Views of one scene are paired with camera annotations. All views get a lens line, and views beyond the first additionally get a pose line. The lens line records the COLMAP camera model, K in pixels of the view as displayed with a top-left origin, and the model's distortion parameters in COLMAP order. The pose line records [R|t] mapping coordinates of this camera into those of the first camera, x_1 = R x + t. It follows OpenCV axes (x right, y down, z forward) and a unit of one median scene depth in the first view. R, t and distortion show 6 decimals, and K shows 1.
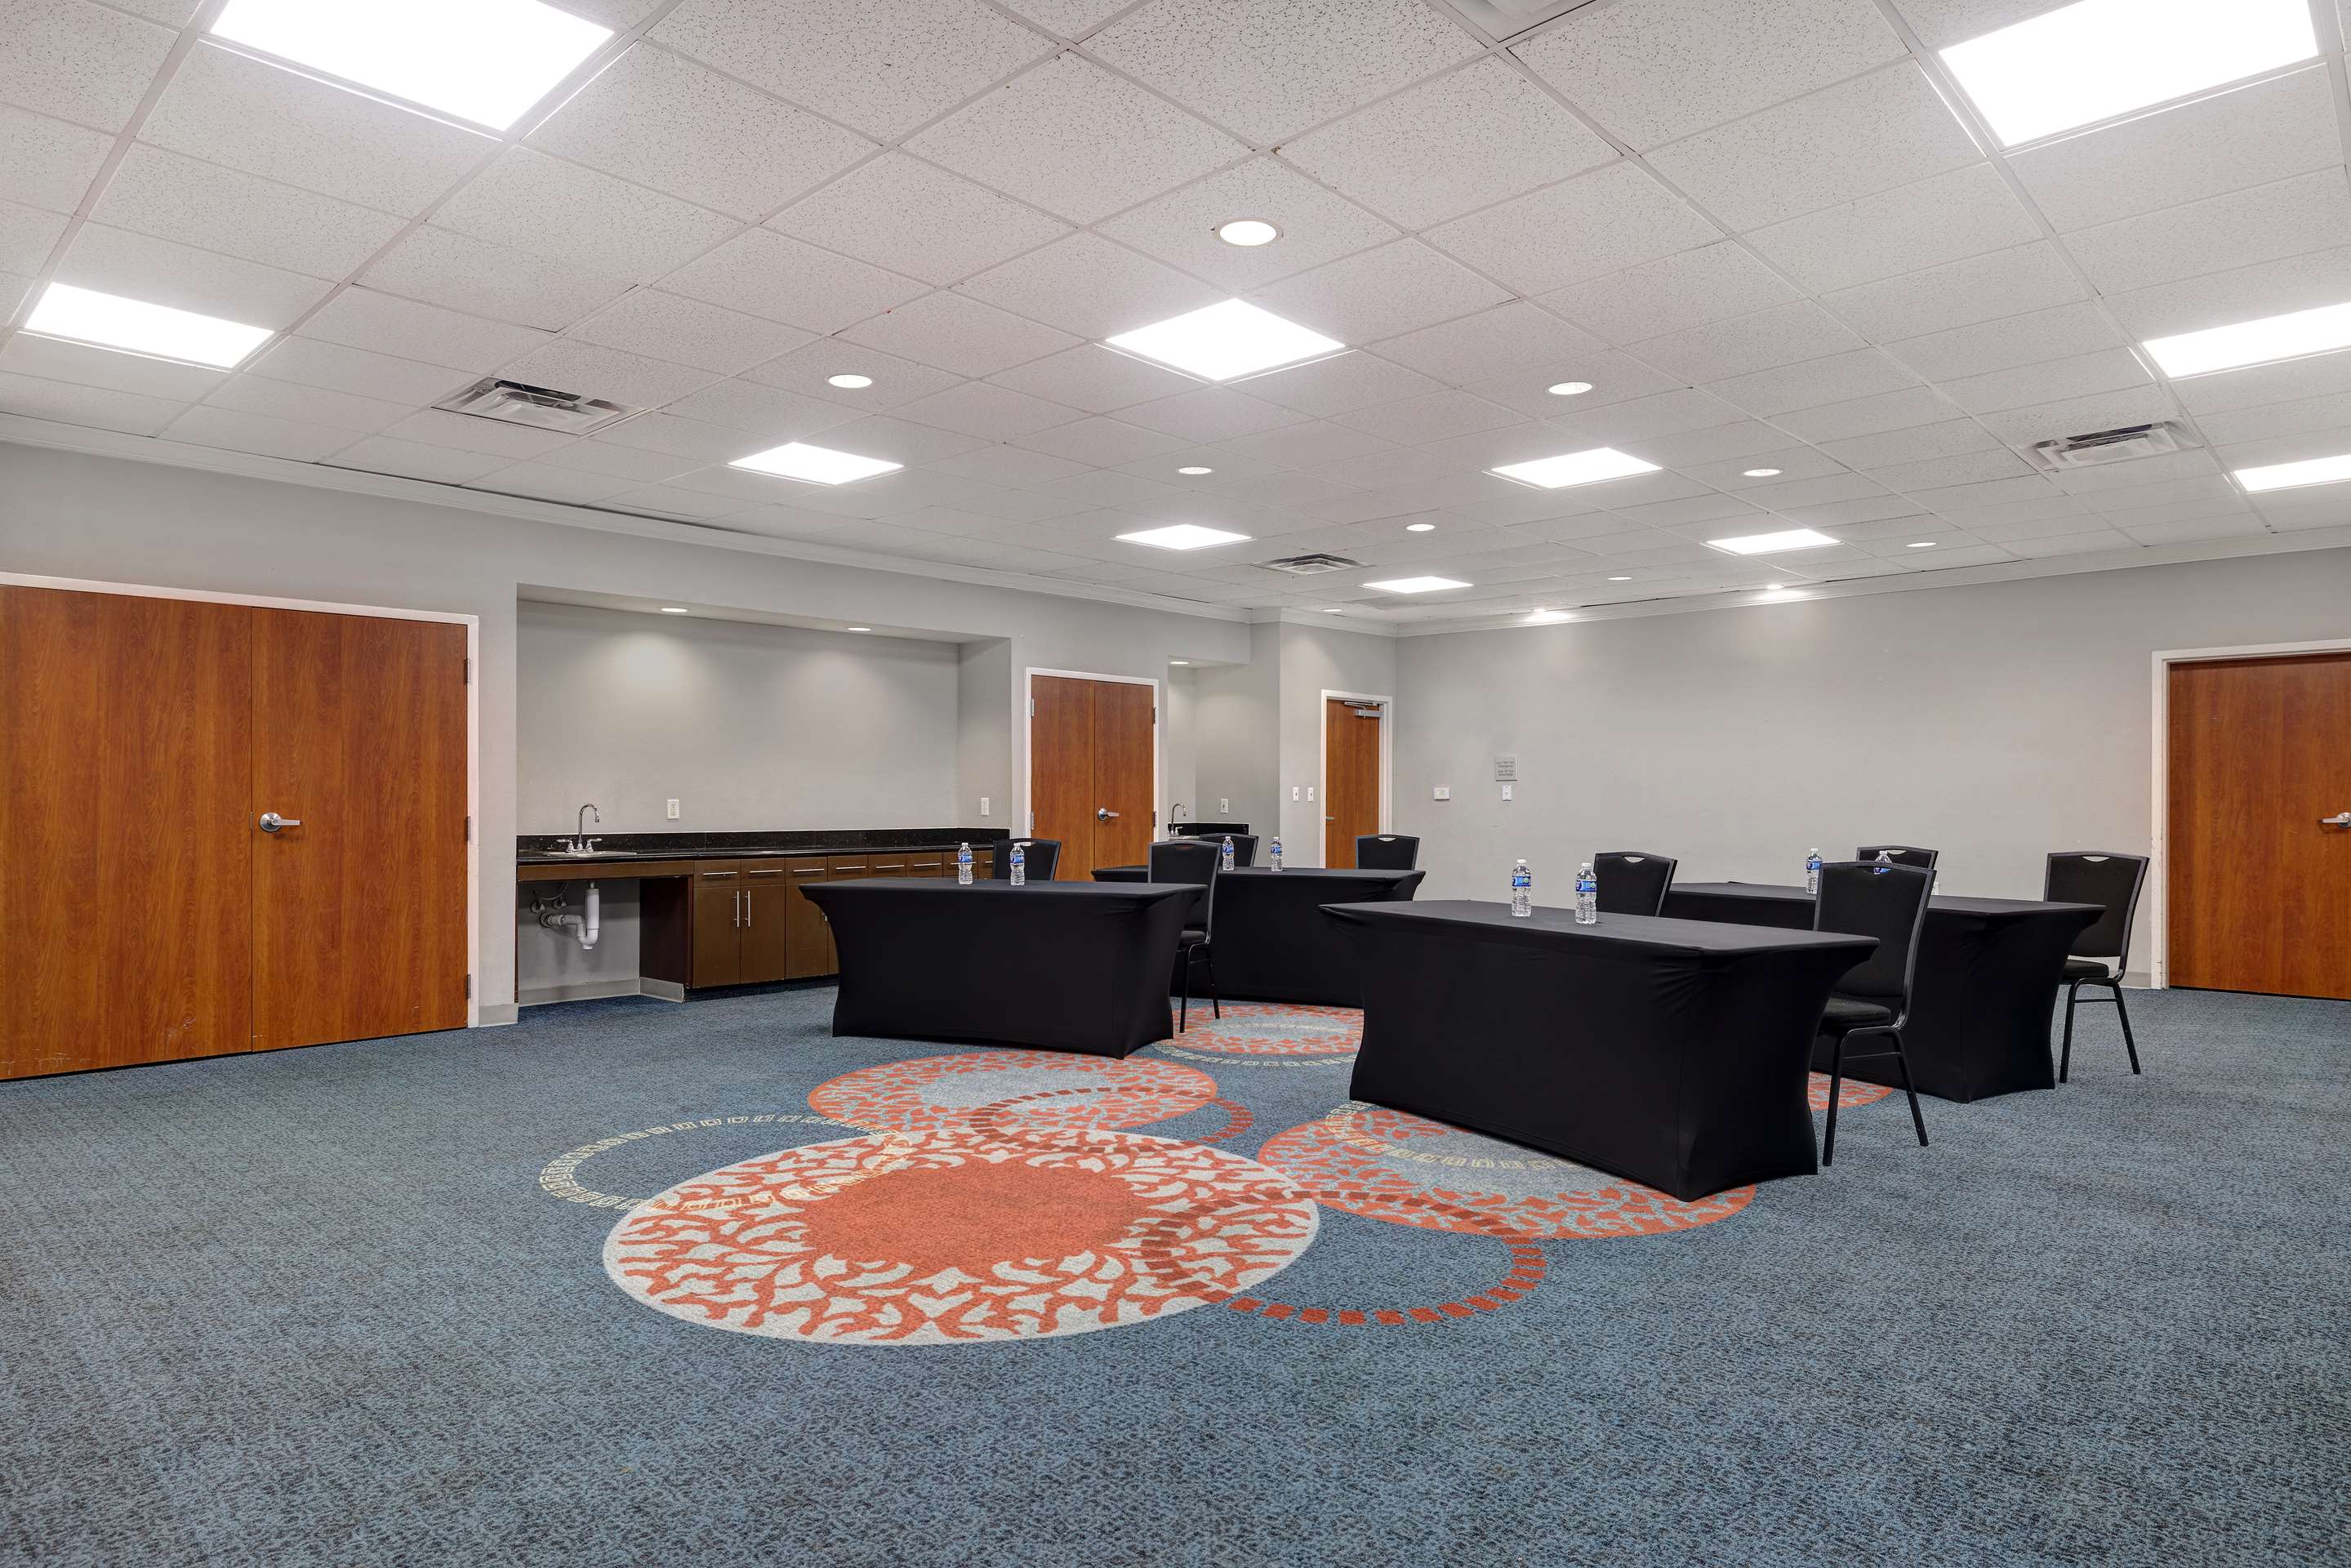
lens RADIAL K [[1359.5, 0, 1175.4], [0, 1359.5, 788.5], [0, 0, 1]] dist [0.001454, 0.002570]
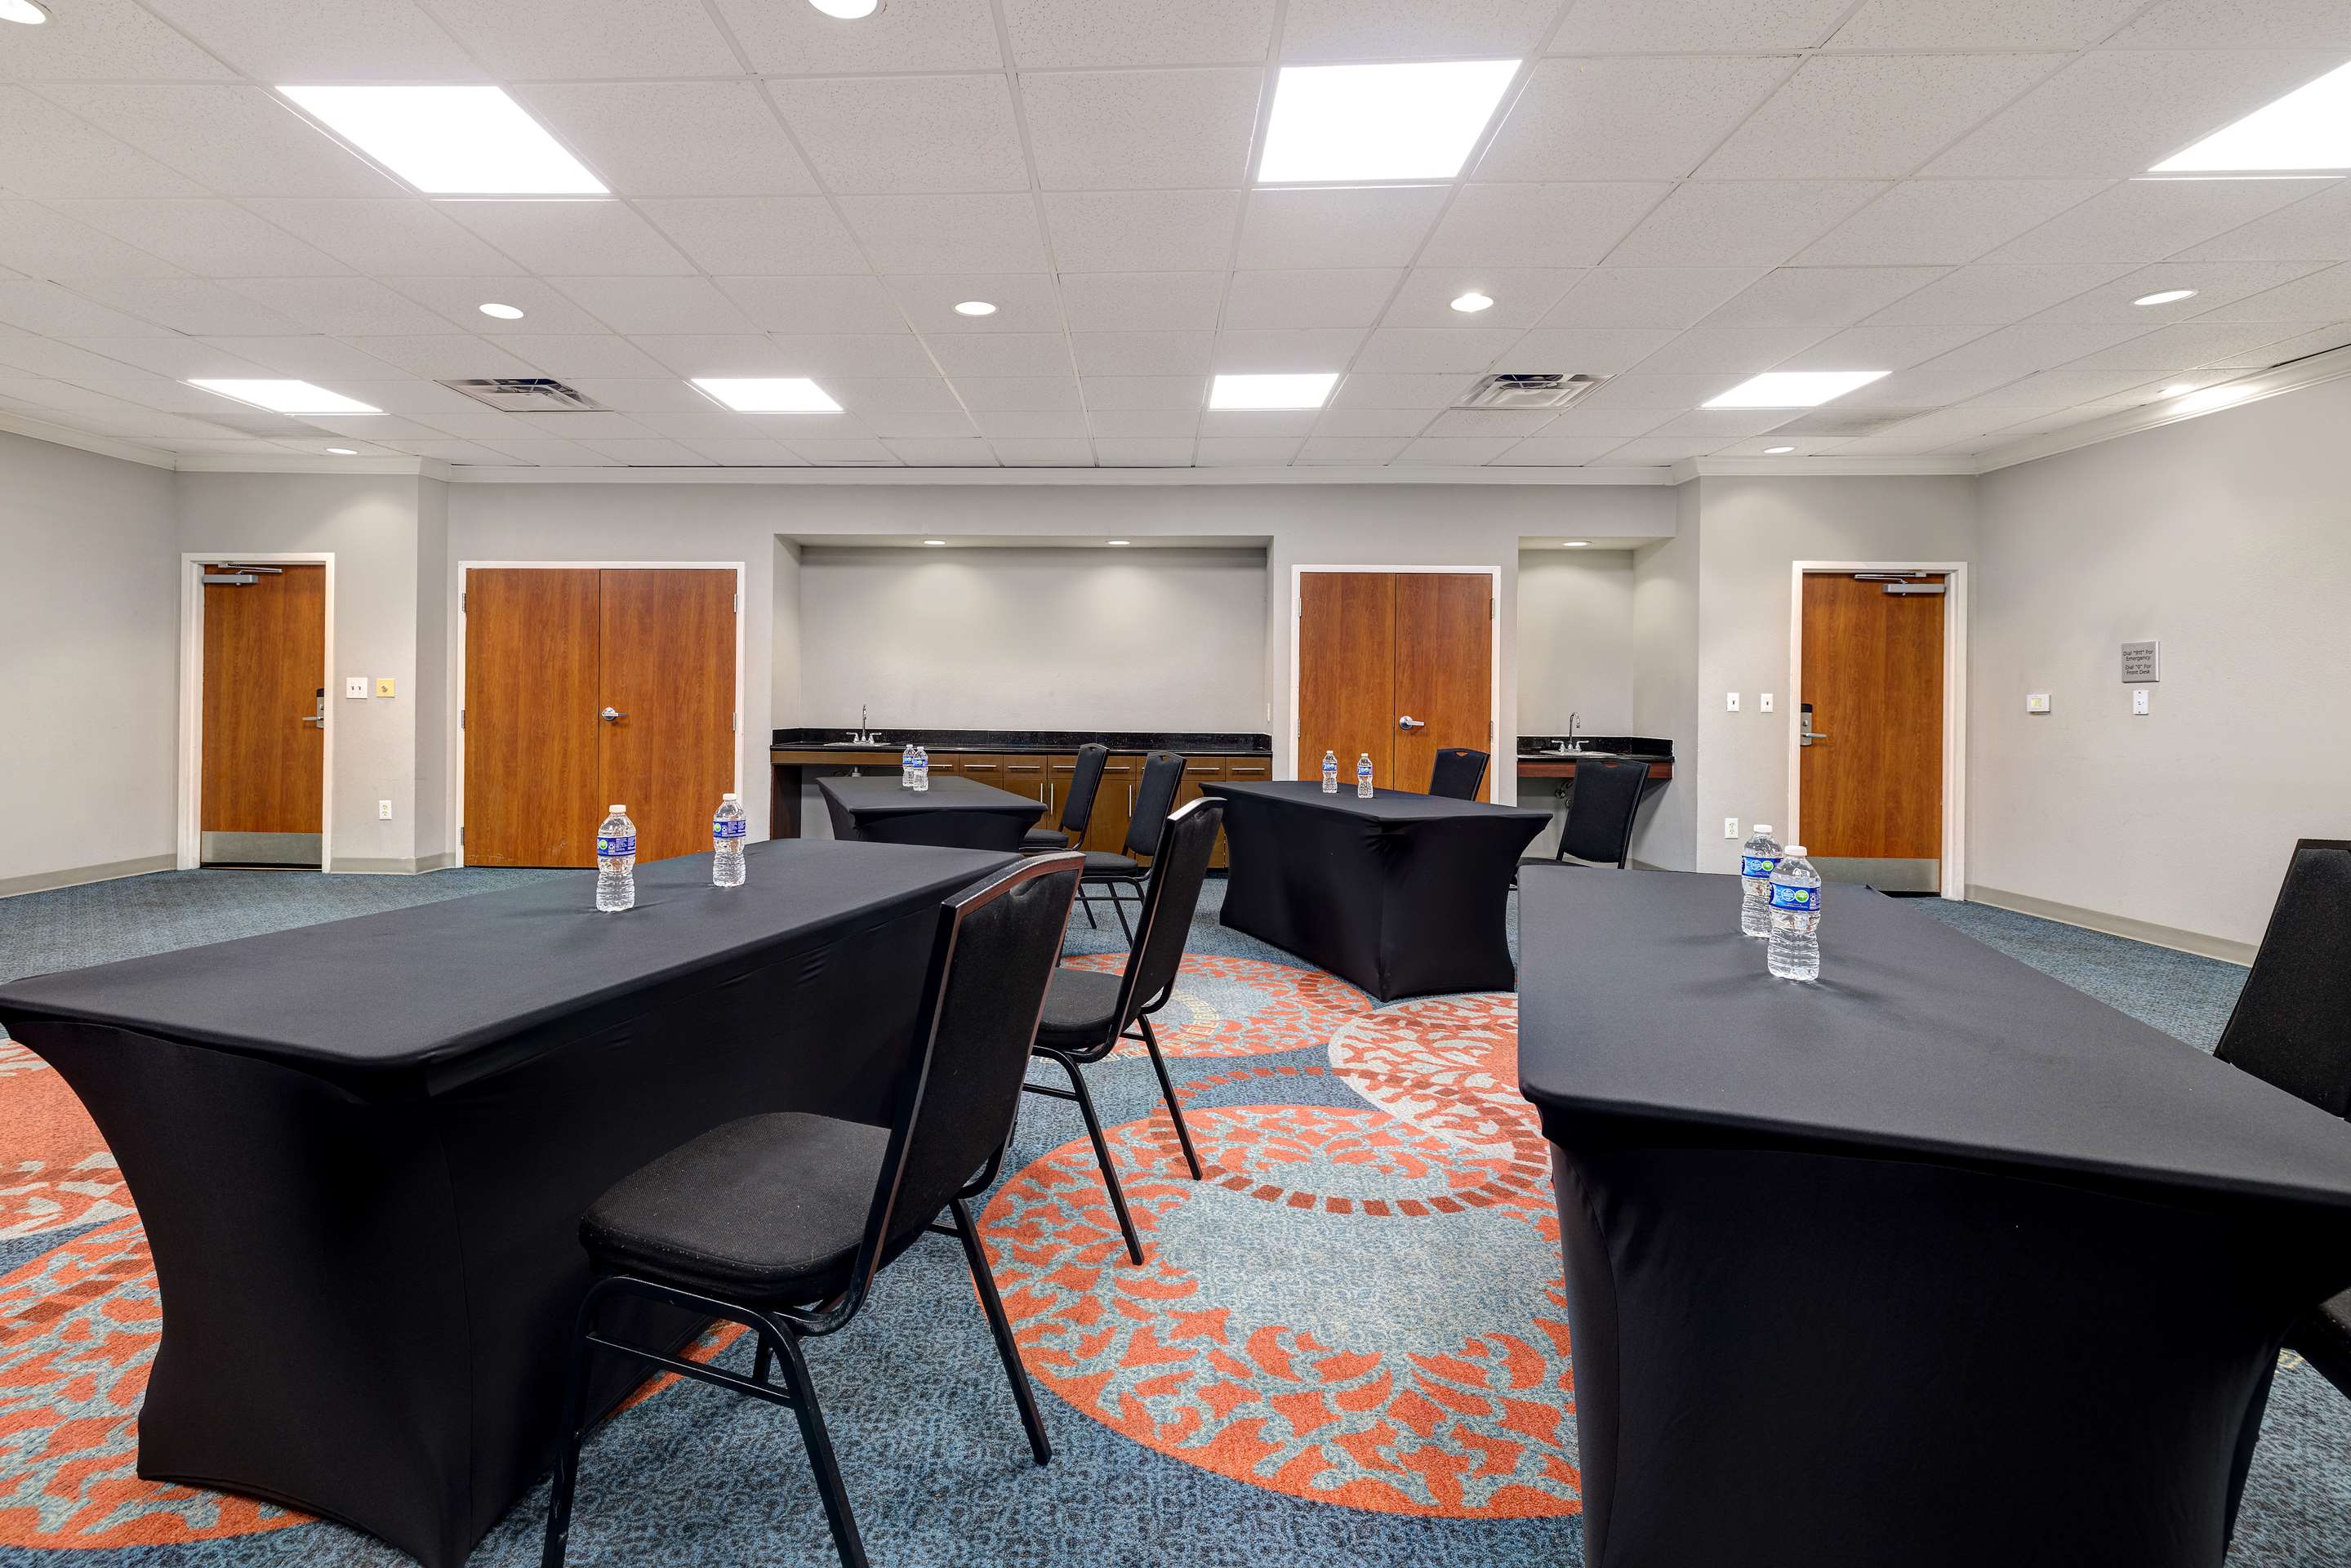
lens RADIAL K [[1114.9, 0, 1175.2], [0, 1114.9, 699.0], [0, 0, 1]] dist [0.013304, 0.000458]
pose [[0.656941, 0.002628, -0.753937, 0.596903], [-0.003610, 0.999993, 0.000340, 0.005540], [0.753933, 0.002498, 0.656946, 0.611537]]
